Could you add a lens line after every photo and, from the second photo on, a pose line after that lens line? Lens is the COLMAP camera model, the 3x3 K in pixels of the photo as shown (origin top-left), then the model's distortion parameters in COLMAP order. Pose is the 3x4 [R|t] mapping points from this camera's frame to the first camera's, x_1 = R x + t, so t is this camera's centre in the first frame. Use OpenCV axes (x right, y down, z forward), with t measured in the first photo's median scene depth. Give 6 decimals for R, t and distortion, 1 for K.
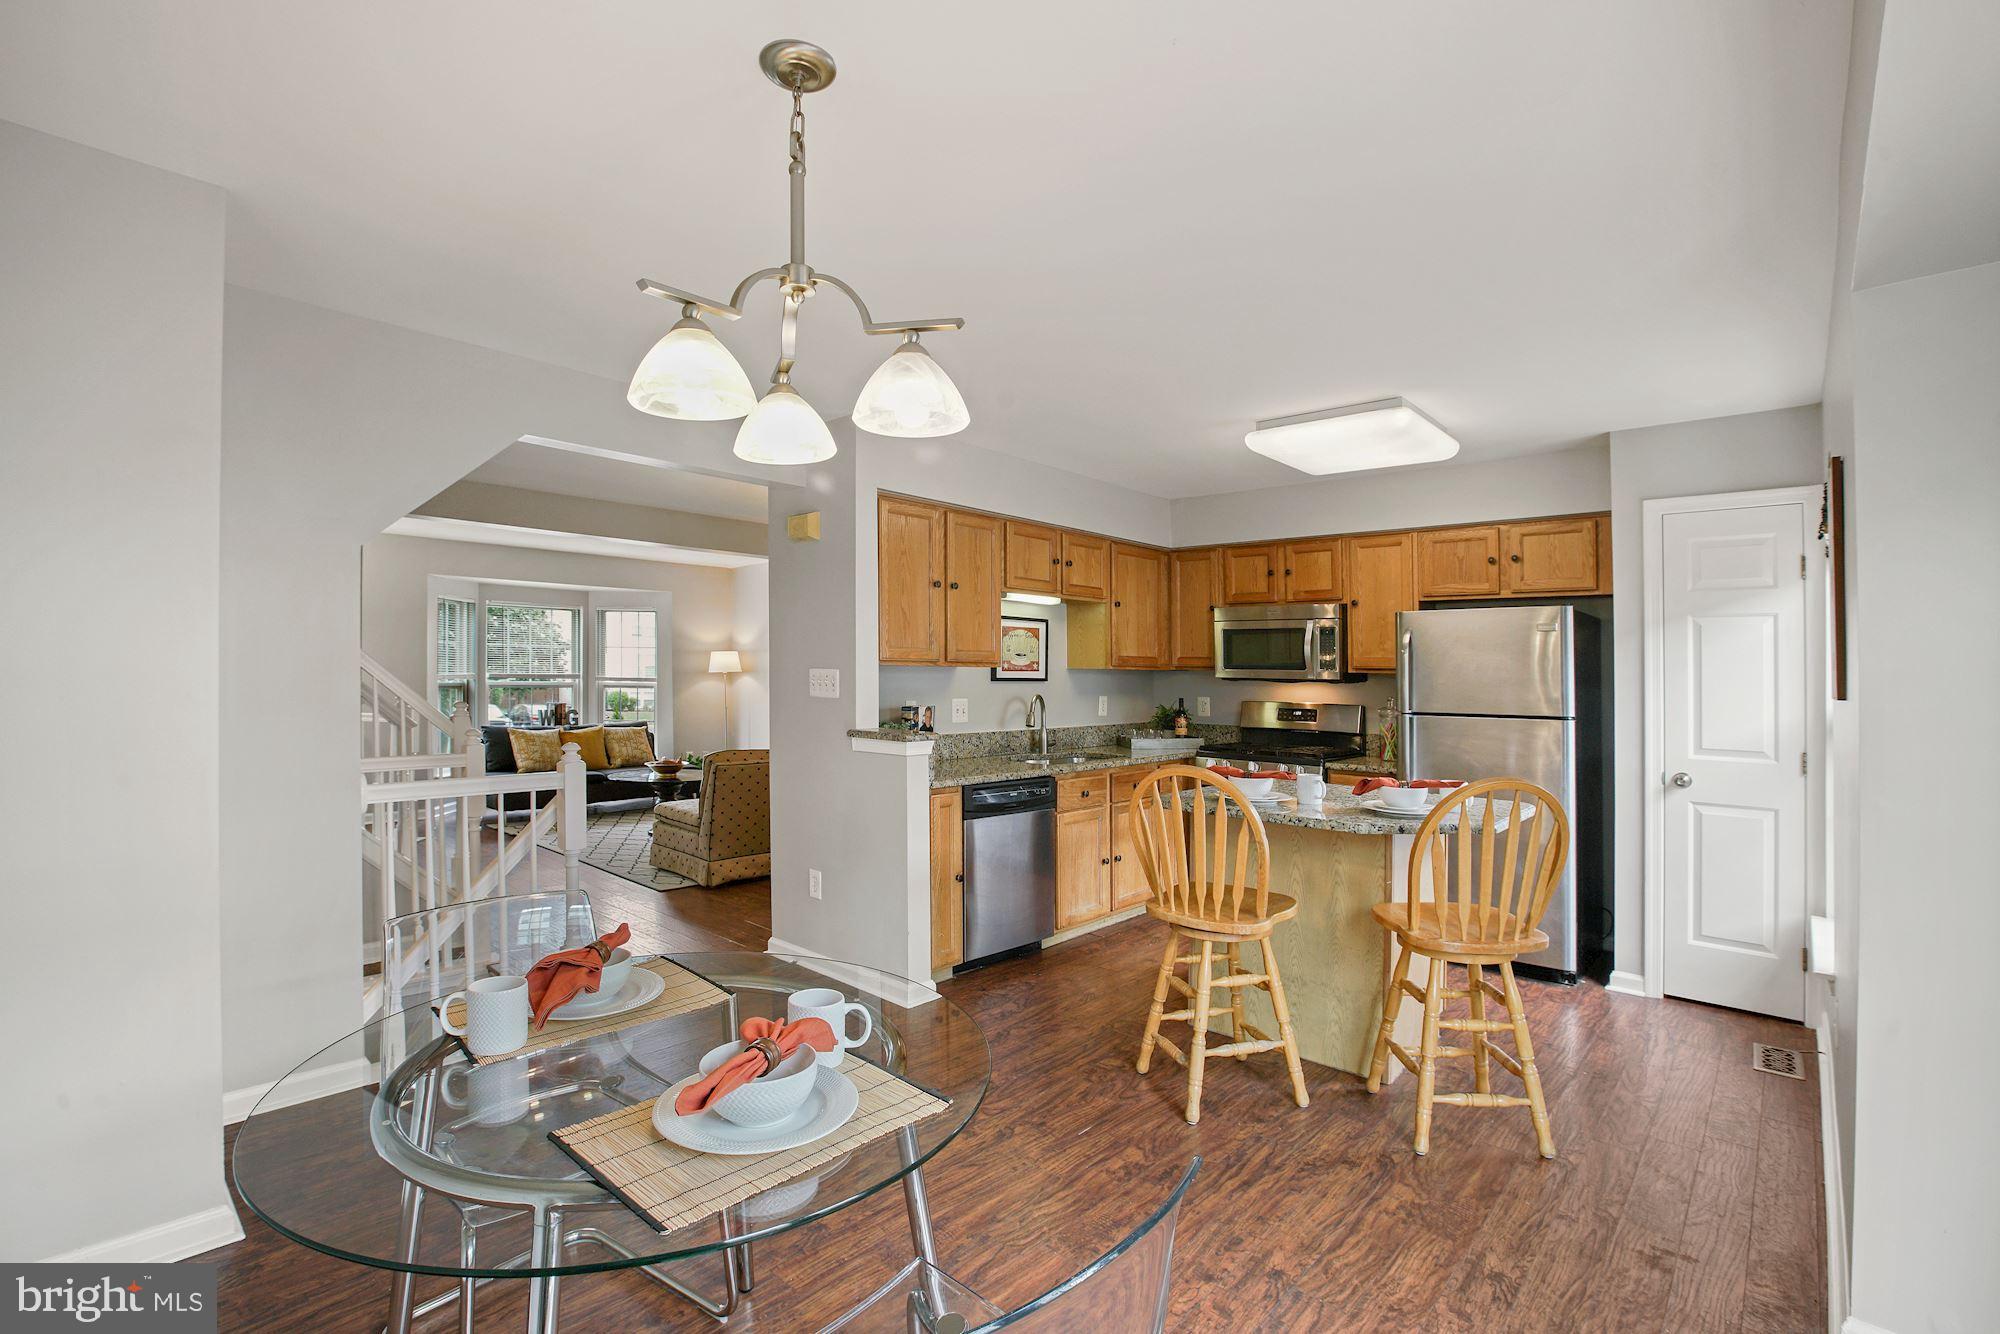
lens RADIAL K [[908.1, 0, 990.4], [0, 908.1, 634.4], [0, 0, 1]] dist [-0.035553, 0.007299]
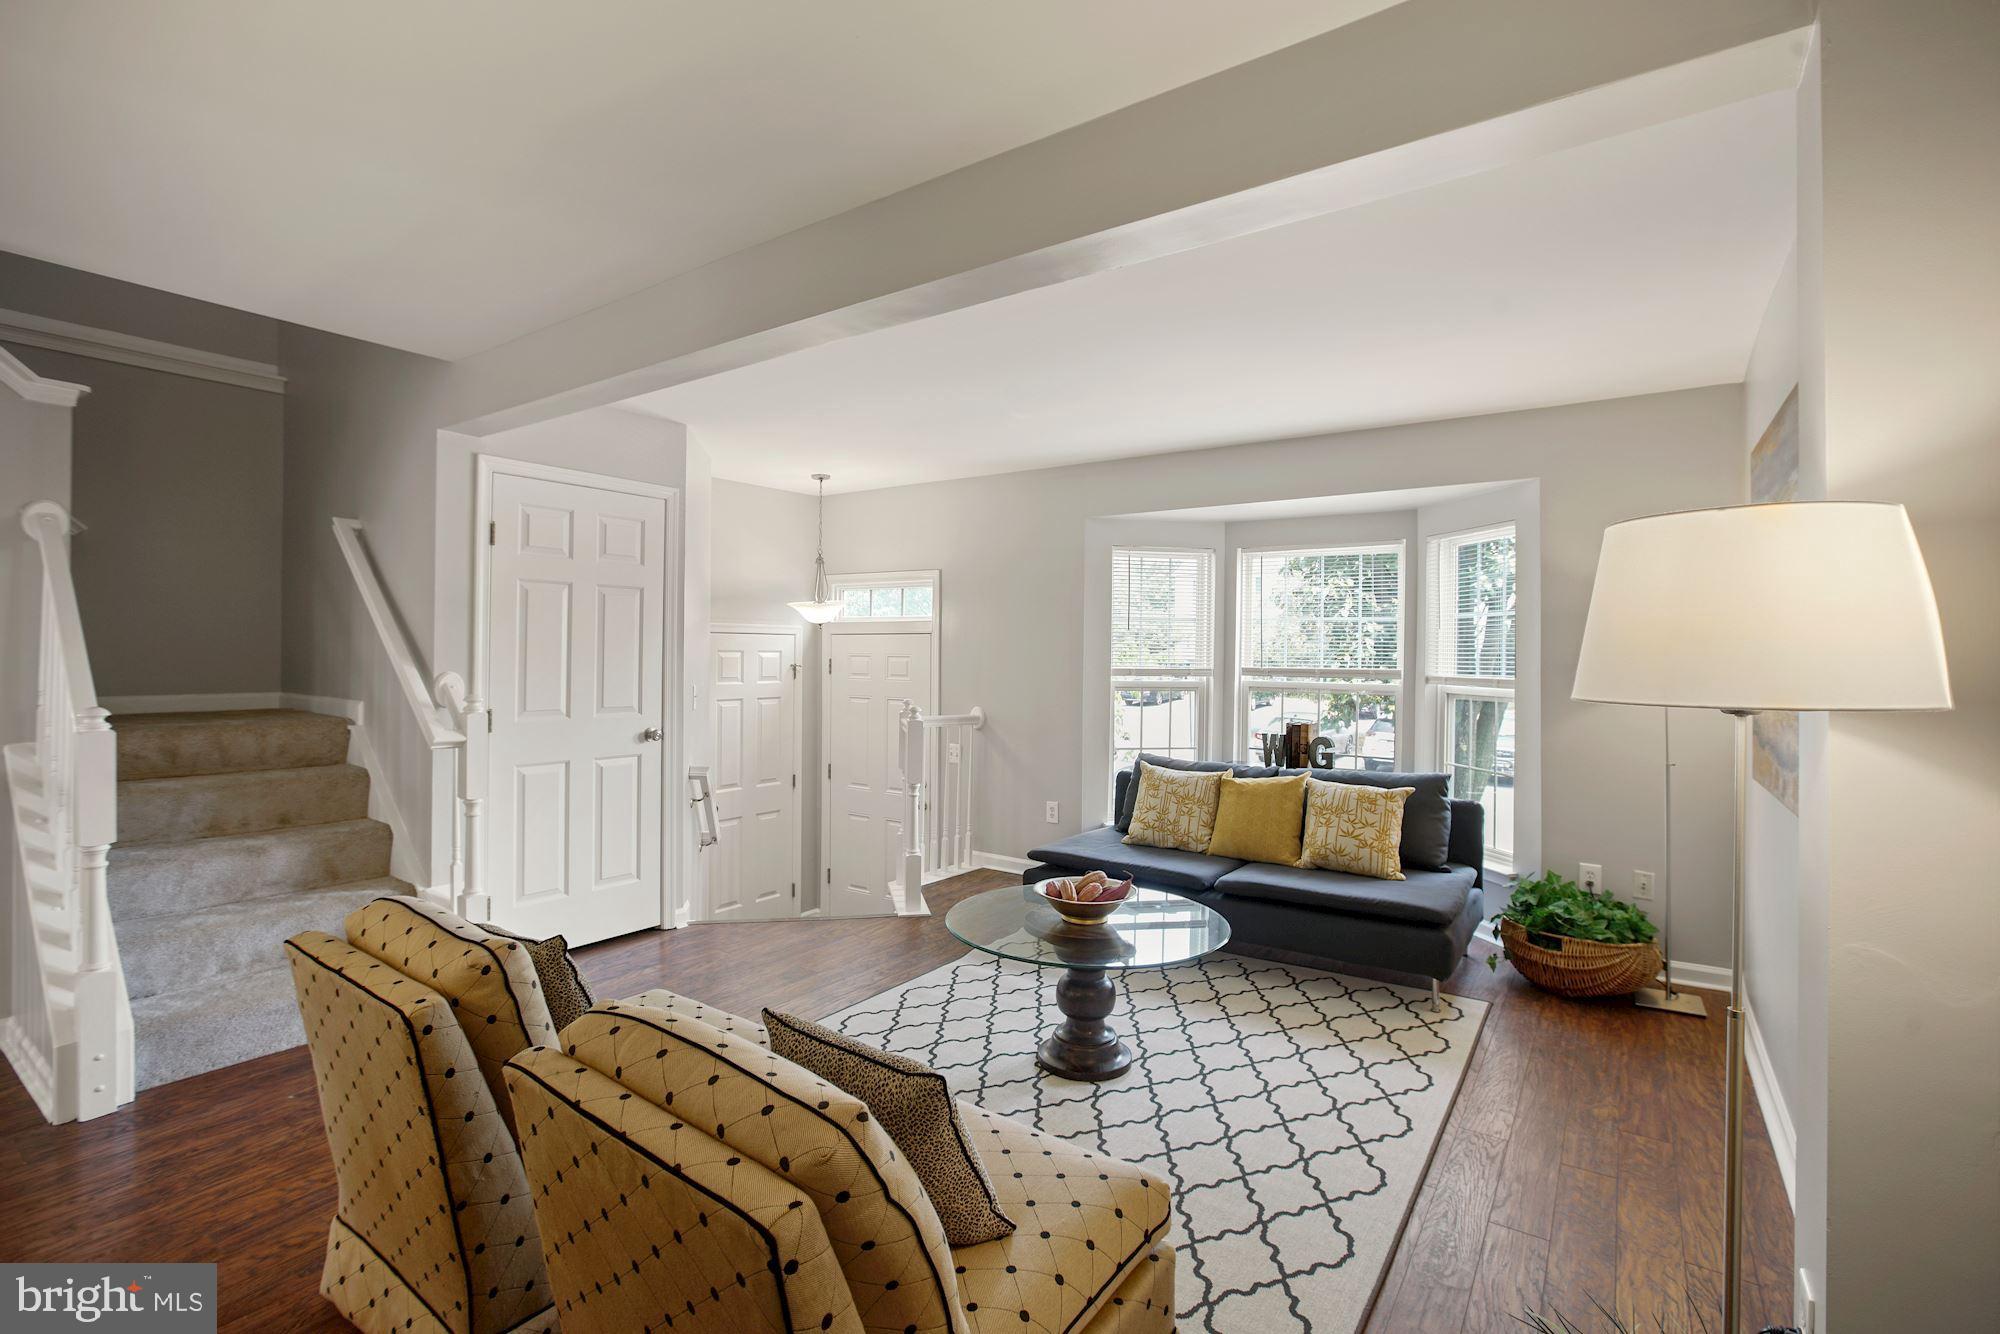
lens RADIAL K [[908.1, 0, 998.0], [0, 908.1, 647.1], [0, 0, 1]] dist [-0.035553, 0.007299]
pose [[0.113557, -0.016161, -0.993400, 0.072954], [0.033232, 0.999370, -0.012459, 0.063047], [0.992976, -0.031598, 0.114023, 1.515884]]
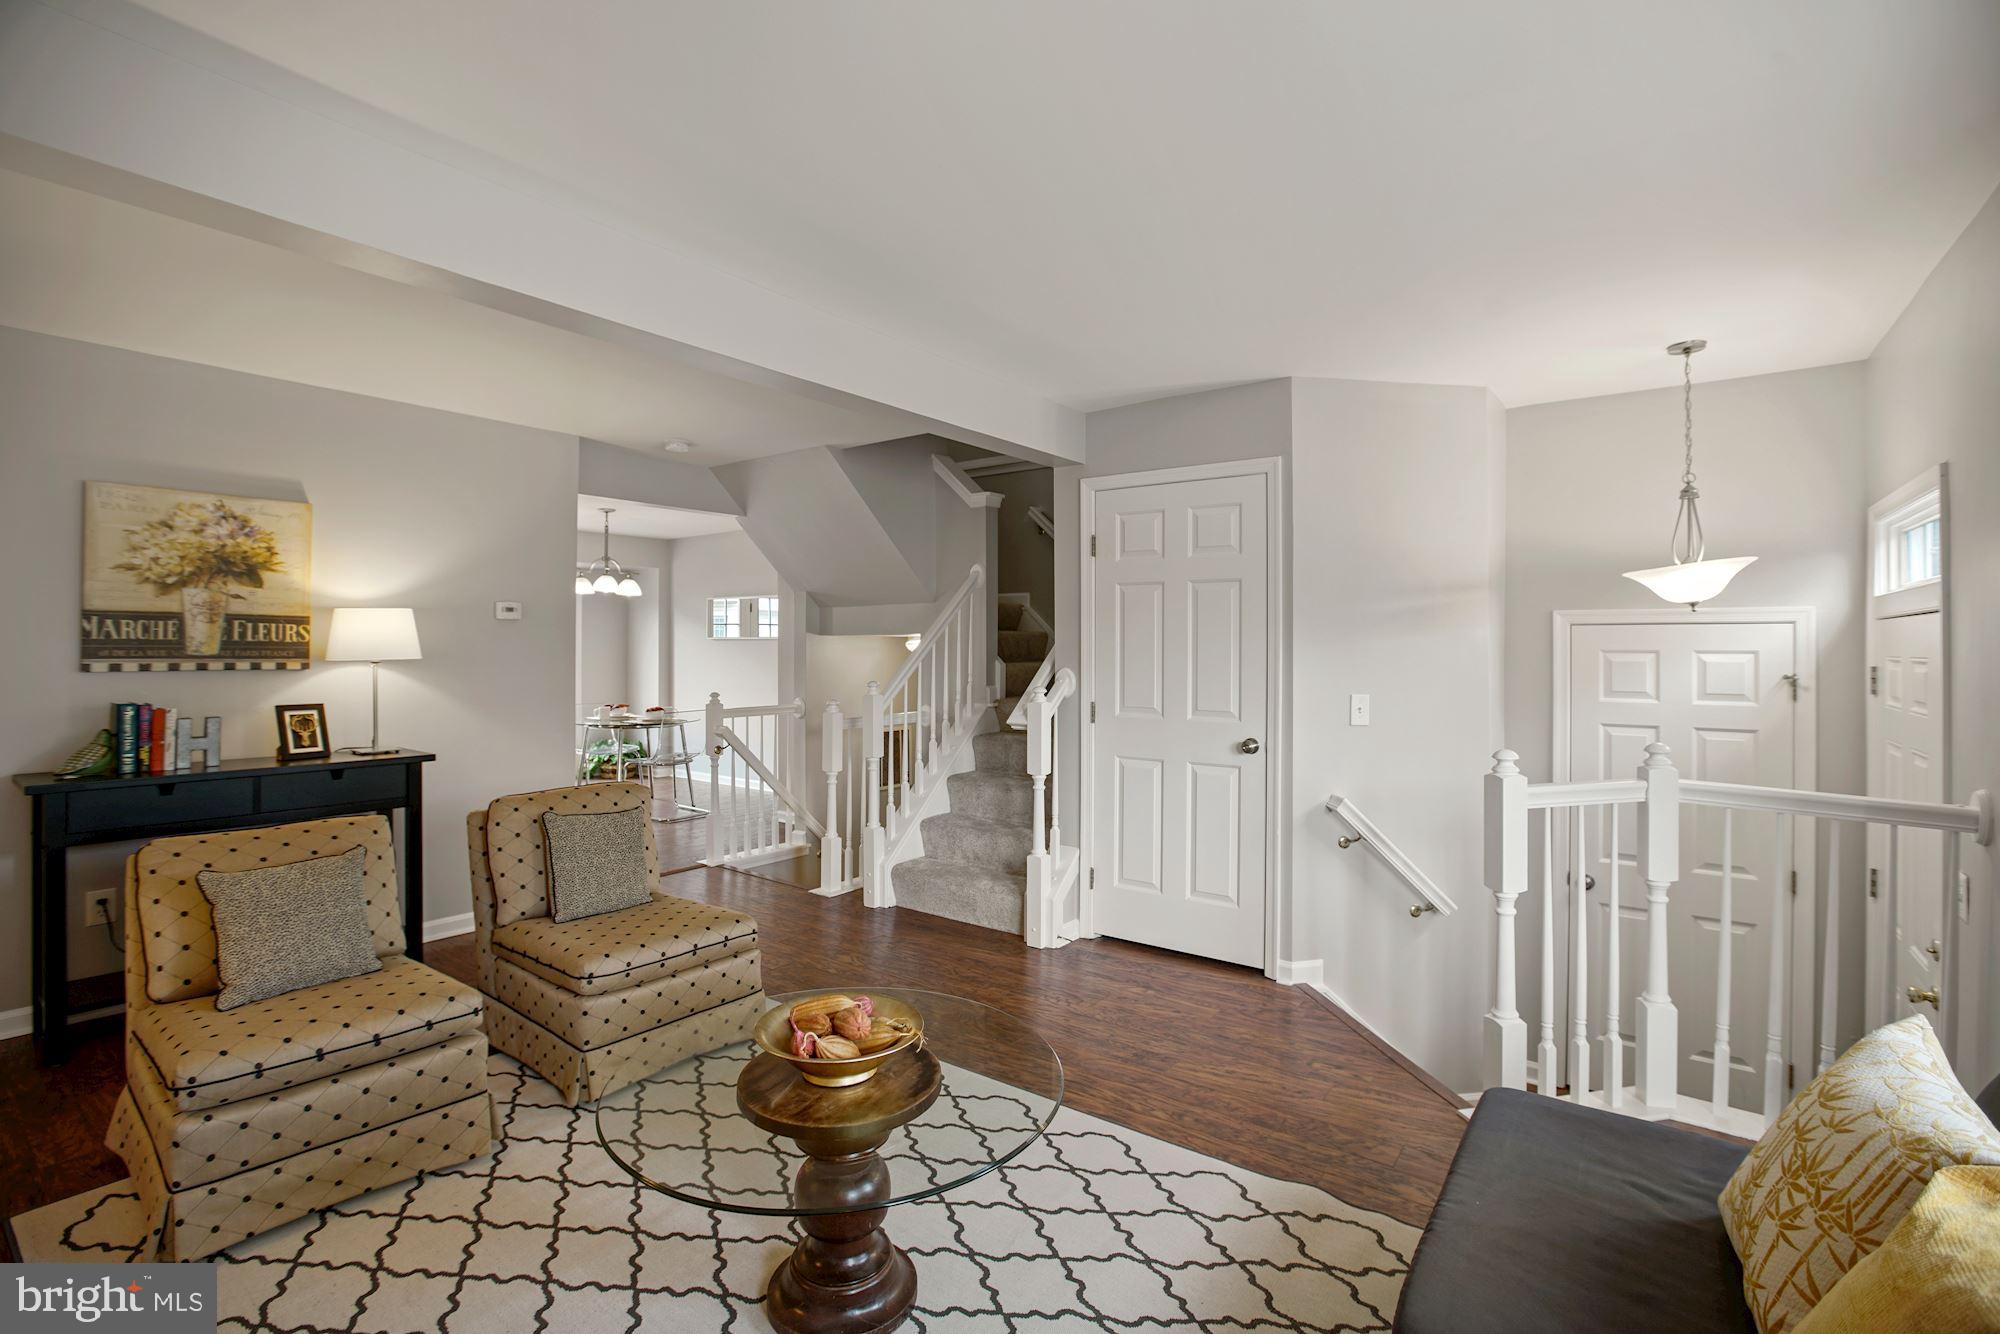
lens RADIAL K [[908.1, 0, 999.3], [0, 908.1, 654.2], [0, 0, 1]] dist [-0.035553, 0.007299]
pose [[-0.994762, -0.012560, -0.101448, -0.616113], [-0.009558, 0.999504, -0.030021, 0.073524], [0.101775, -0.028894, -0.994388, 2.080495]]
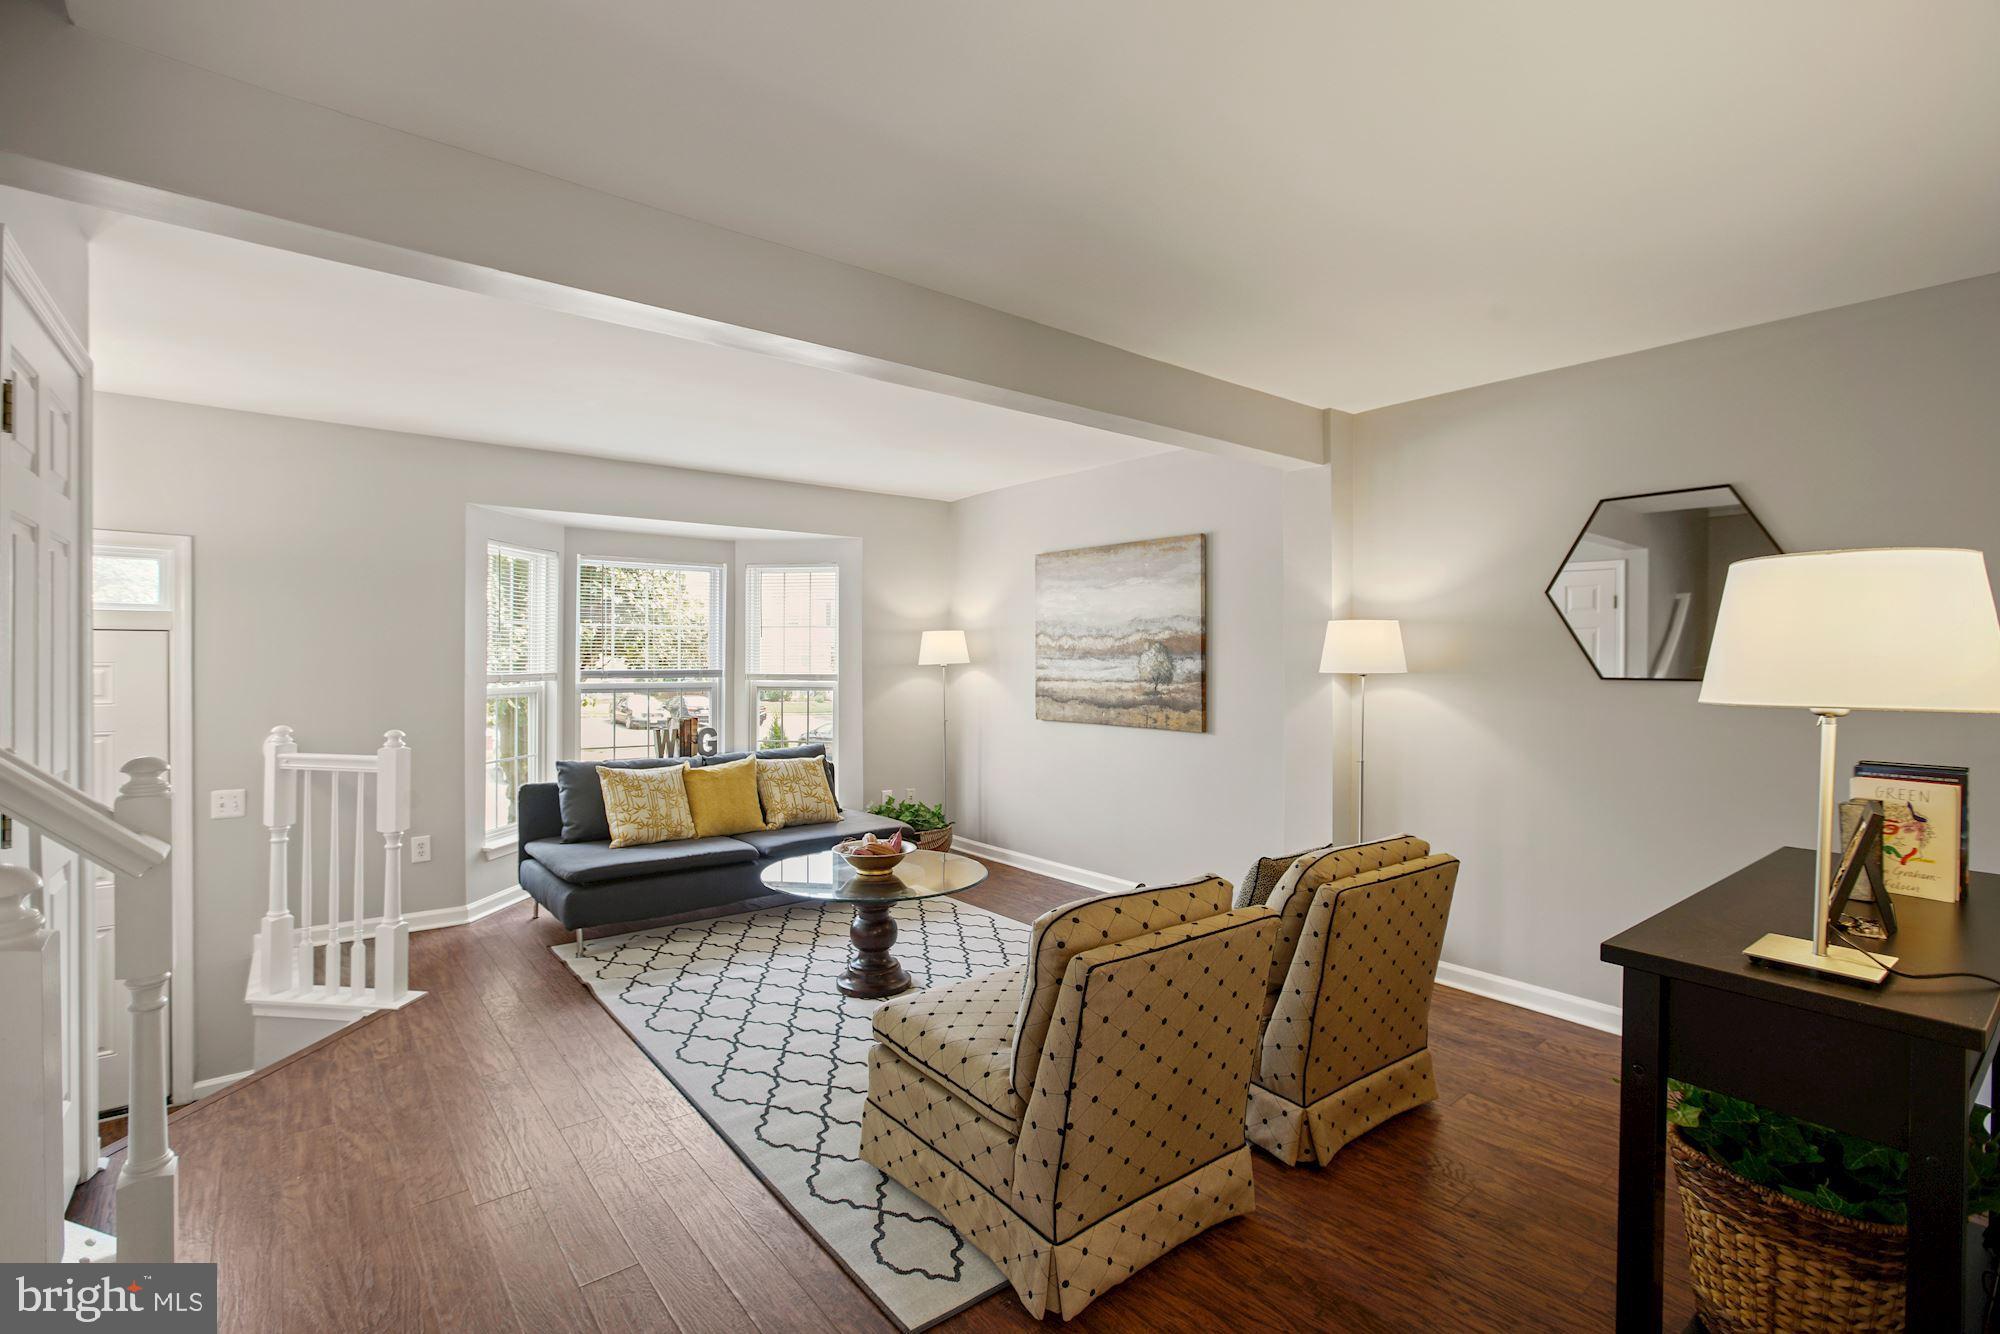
lens RADIAL K [[908.1, 0, 982.7], [0, 908.1, 650.5], [0, 0, 1]] dist [-0.035553, 0.007299]
pose [[0.985253, -0.012995, -0.170612, -0.346743], [0.017513, 0.999534, 0.025006, 0.036848], [0.170208, -0.027625, 0.985021, 0.851245]]
